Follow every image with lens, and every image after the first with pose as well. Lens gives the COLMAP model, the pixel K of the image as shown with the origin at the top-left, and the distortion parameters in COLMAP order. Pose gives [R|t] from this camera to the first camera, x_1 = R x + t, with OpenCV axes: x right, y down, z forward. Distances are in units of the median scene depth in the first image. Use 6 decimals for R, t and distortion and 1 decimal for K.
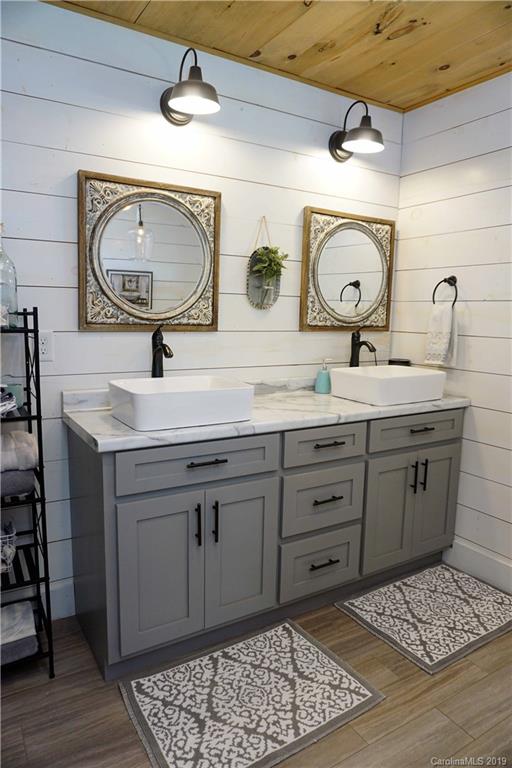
lens RADIAL K [[513.2, 0, 259.0], [0, 513.2, 381.8], [0, 0, 1]] dist [-0.041843, 0.024072]
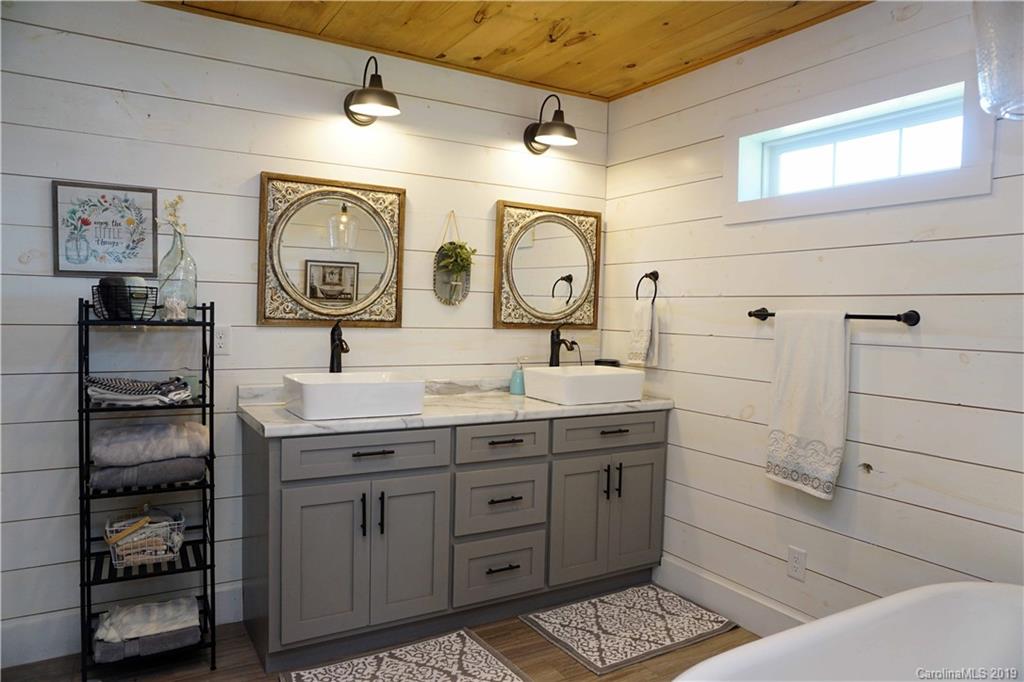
lens RADIAL K [[684.2, 0, 515.9], [0, 684.2, 340.7], [0, 0, 1]] dist [-0.041843, 0.024072]
pose [[0.999916, 0.004071, -0.012286, 0.169552], [-0.005172, 0.995839, -0.090988, 0.047999], [0.011865, 0.091043, 0.995776, -0.318964]]
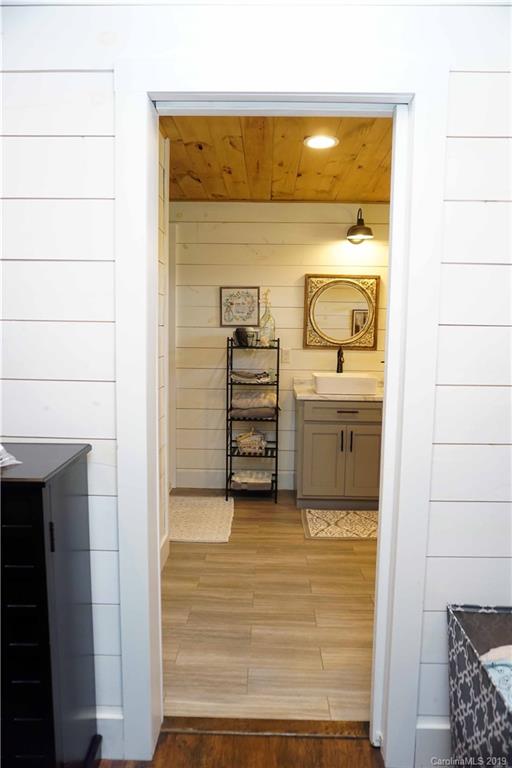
lens RADIAL K [[513.2, 0, 259.0], [0, 513.2, 381.8], [0, 0, 1]] dist [-0.041843, 0.024072]
pose [[0.843608, 0.044993, -0.535071, 0.601233], [-0.070059, 0.997188, -0.026606, 0.098669], [0.532369, 0.059932, 0.844388, -0.825324]]
